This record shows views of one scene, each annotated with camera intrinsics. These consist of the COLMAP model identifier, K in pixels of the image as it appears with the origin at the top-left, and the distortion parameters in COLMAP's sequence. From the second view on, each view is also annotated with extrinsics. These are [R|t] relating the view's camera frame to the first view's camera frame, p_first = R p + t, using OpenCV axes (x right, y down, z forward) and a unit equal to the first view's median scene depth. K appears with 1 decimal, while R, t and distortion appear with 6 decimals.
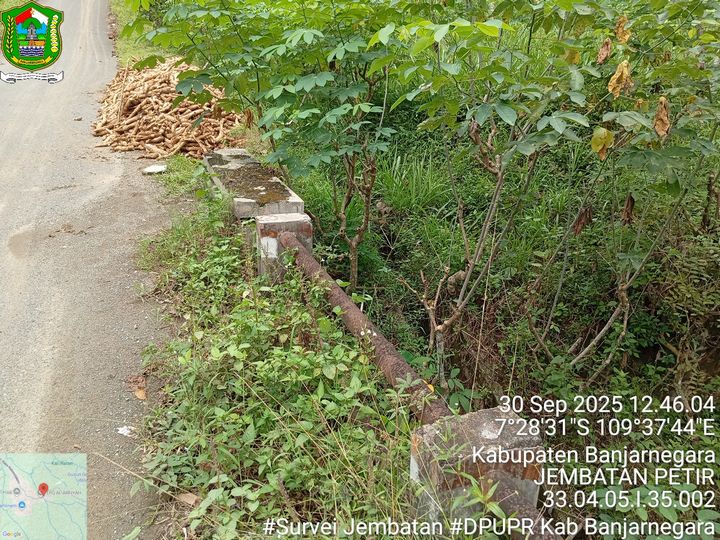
lens RADIAL K [[544.8, 0, 360.0], [0, 544.8, 270.0], [0, 0, 1]] dist [0.062355, -0.148495]
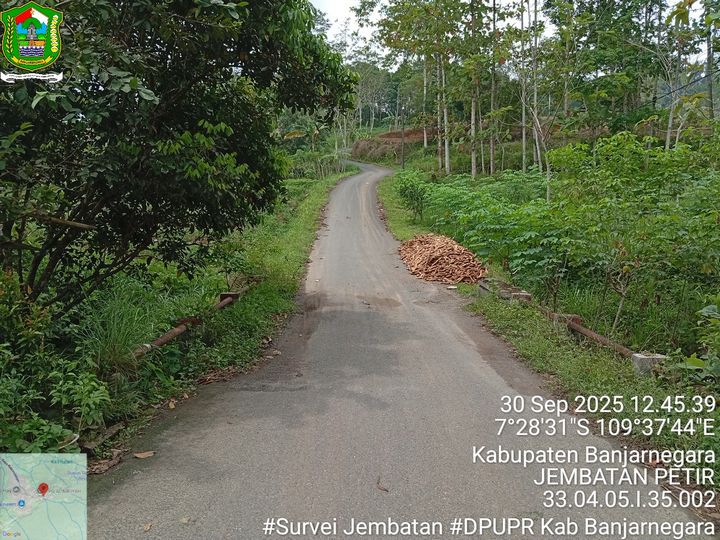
lens RADIAL K [[544.8, 0, 360.0], [0, 544.8, 270.0], [0, 0, 1]] dist [0.062355, -0.148495]
pose [[0.933123, 0.036507, -0.357700, 0.047350], [-0.138958, 0.954152, -0.265114, 0.337615], [0.331622, 0.297089, 0.895413, -0.969562]]
